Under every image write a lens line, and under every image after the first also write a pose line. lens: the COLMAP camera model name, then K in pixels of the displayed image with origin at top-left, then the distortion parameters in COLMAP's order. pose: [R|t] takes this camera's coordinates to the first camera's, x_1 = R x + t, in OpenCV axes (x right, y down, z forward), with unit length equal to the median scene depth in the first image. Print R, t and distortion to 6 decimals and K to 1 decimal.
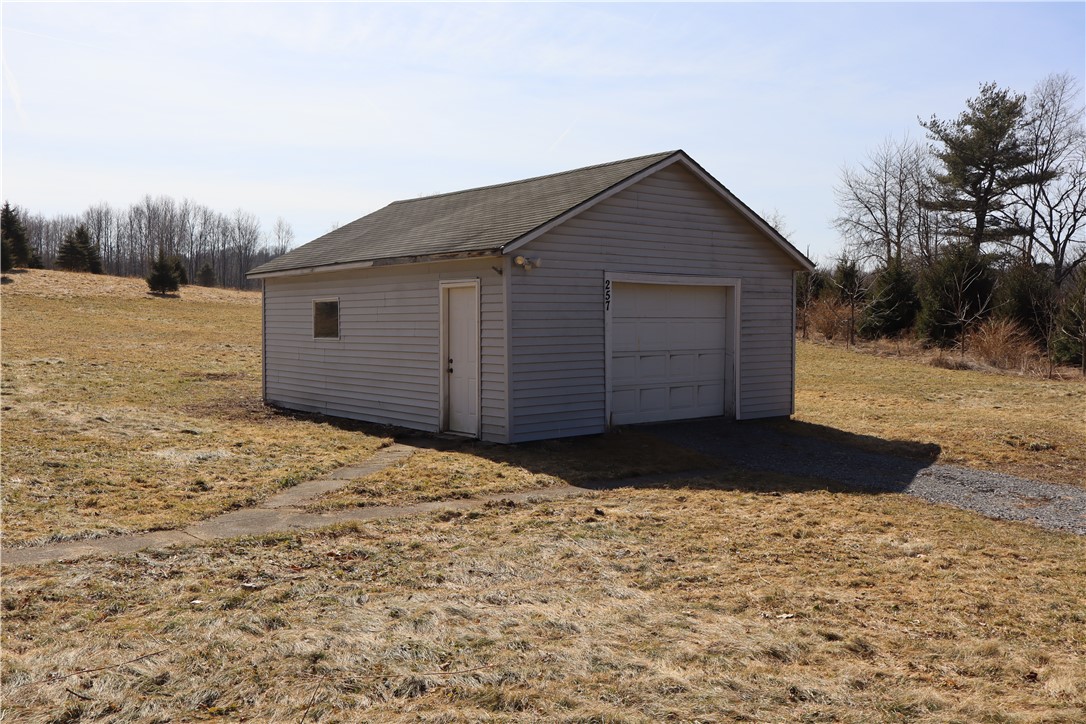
lens RADIAL K [[977.8, 0, 543.5], [0, 977.8, 362.2], [0, 0, 1]] dist [-0.001414, -0.003044]
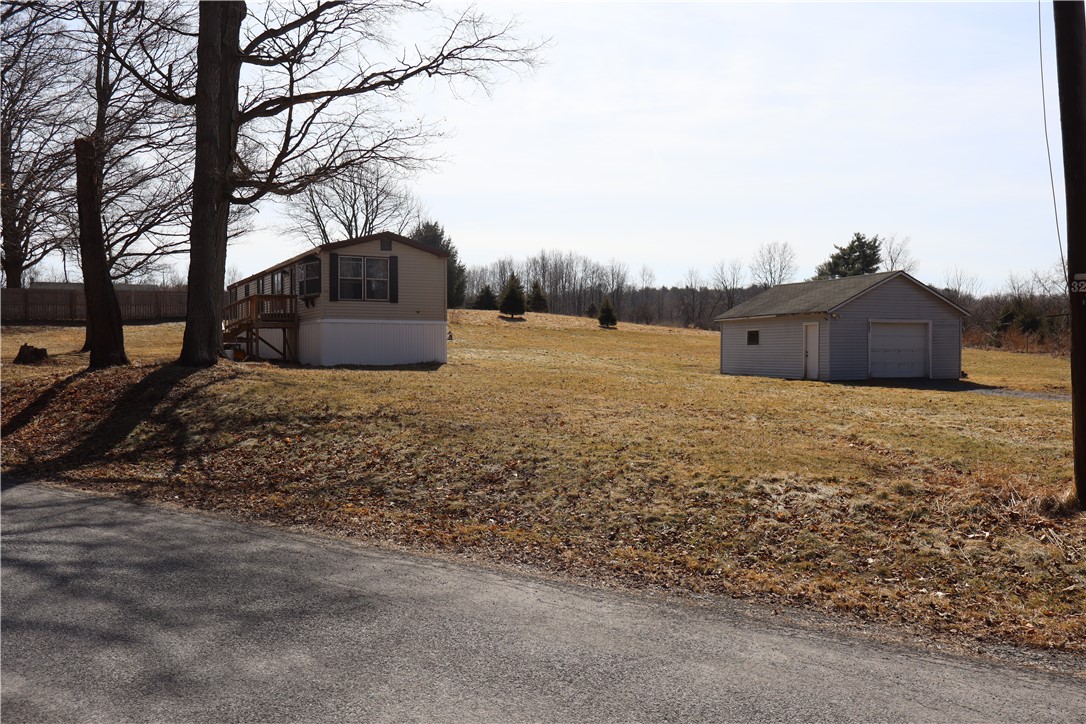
lens RADIAL K [[912.4, 0, 544.9], [0, 912.4, 362.6], [0, 0, 1]] dist [-0.003074, -0.002168]
pose [[0.938543, 0.005766, -0.345115, 0.085092], [-0.015544, 0.999552, -0.025571, 0.093059], [0.344813, 0.029364, 0.938212, -1.452839]]
